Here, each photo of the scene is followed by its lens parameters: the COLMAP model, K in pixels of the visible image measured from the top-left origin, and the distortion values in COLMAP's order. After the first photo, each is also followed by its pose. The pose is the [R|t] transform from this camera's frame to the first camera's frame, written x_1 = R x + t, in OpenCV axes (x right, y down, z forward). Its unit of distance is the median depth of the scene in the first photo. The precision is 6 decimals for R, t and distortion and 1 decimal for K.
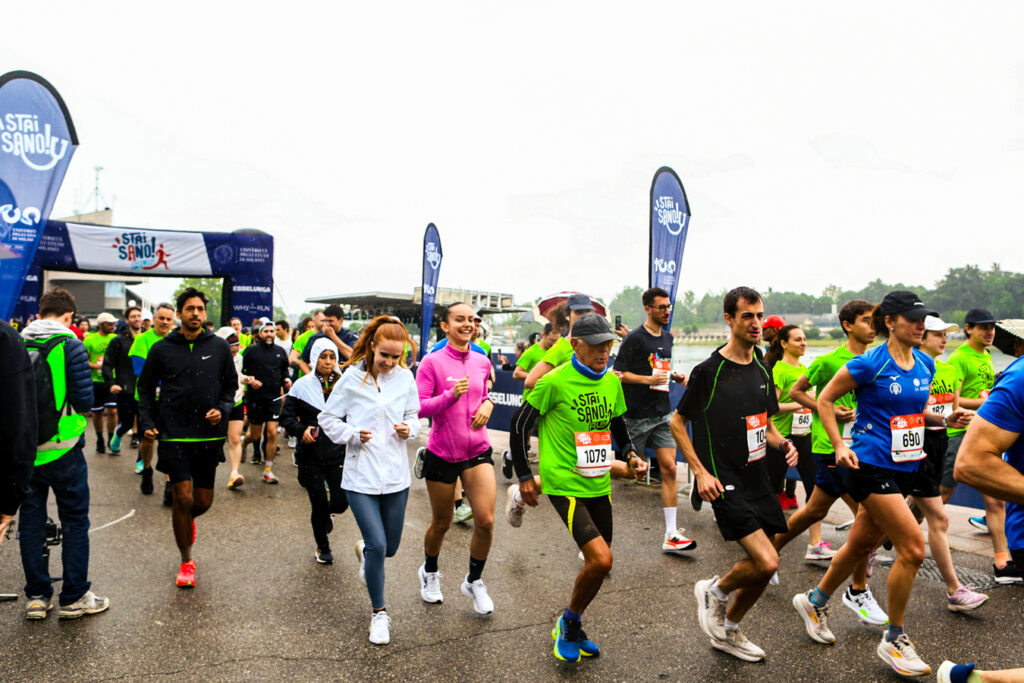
lens RADIAL K [[895.5, 0, 512.5], [0, 895.5, 287.2], [0, 0, 1]] dist [-0.070895, 0.020377]
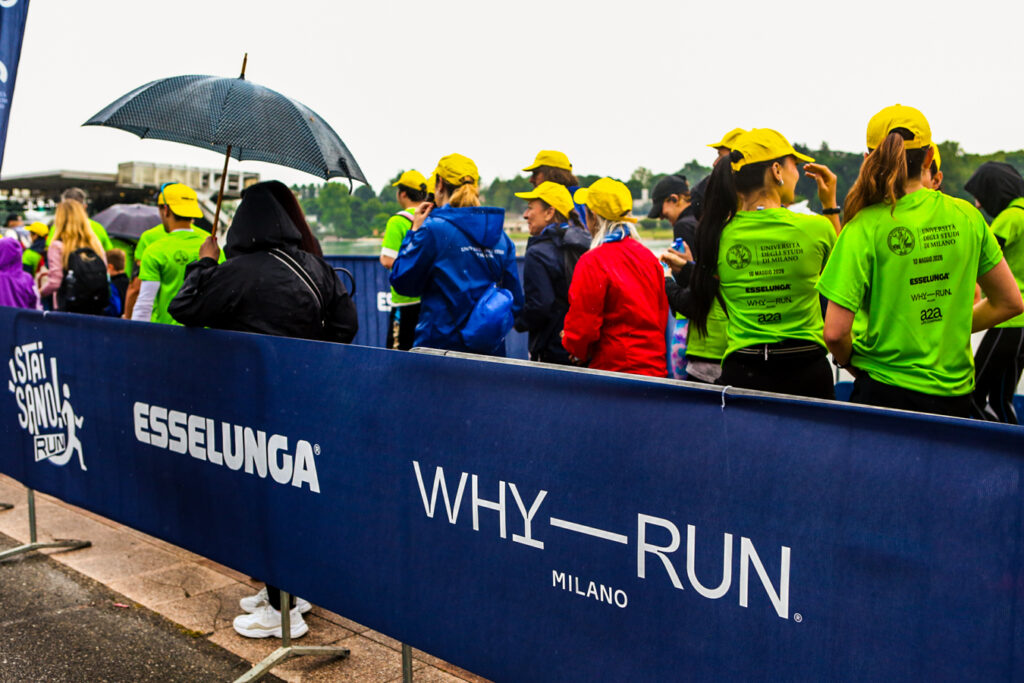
lens RADIAL K [[1066.1, 0, 508.9], [0, 1066.1, 340.5], [0, 0, 1]] dist [-0.024318, 0.000000]
pose [[0.974594, -0.037866, 0.220755, 0.004778], [0.002692, 0.987515, 0.157504, 0.027898], [-0.223963, -0.152908, 0.962528, 0.414237]]
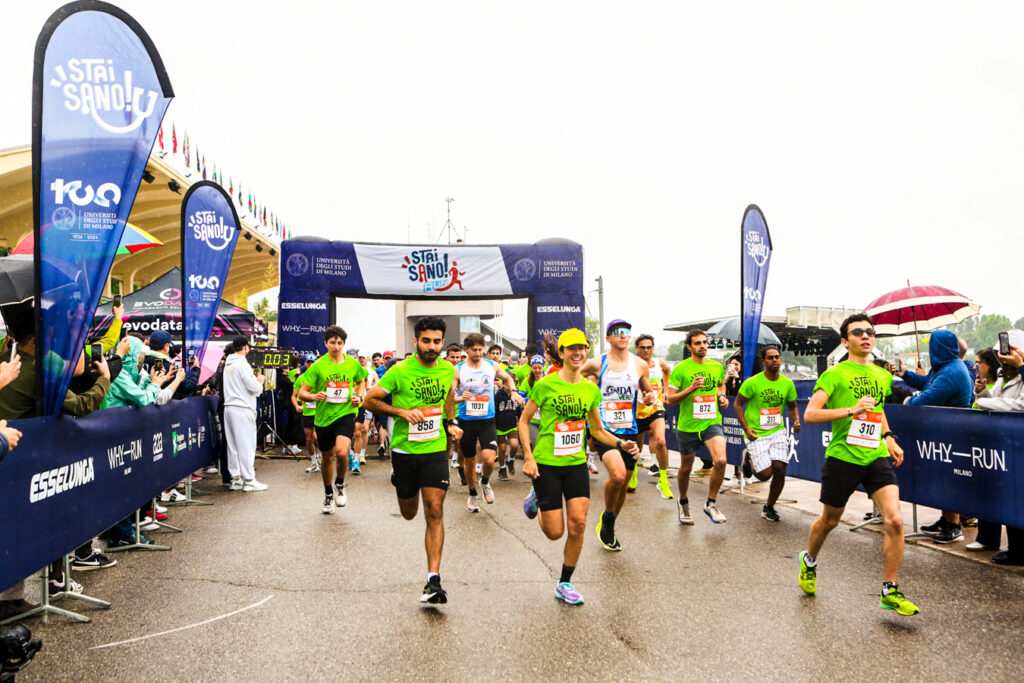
lens RADIAL K [[990.9, 0, 501.2], [0, 990.9, 338.0], [0, 0, 1]] dist [-0.102578, 0.000000]
pose [[0.919405, -0.028801, -0.392257, 0.024762], [0.037942, 0.999159, 0.015570, 0.013122], [0.391479, -0.029198, 0.919724, 0.124292]]
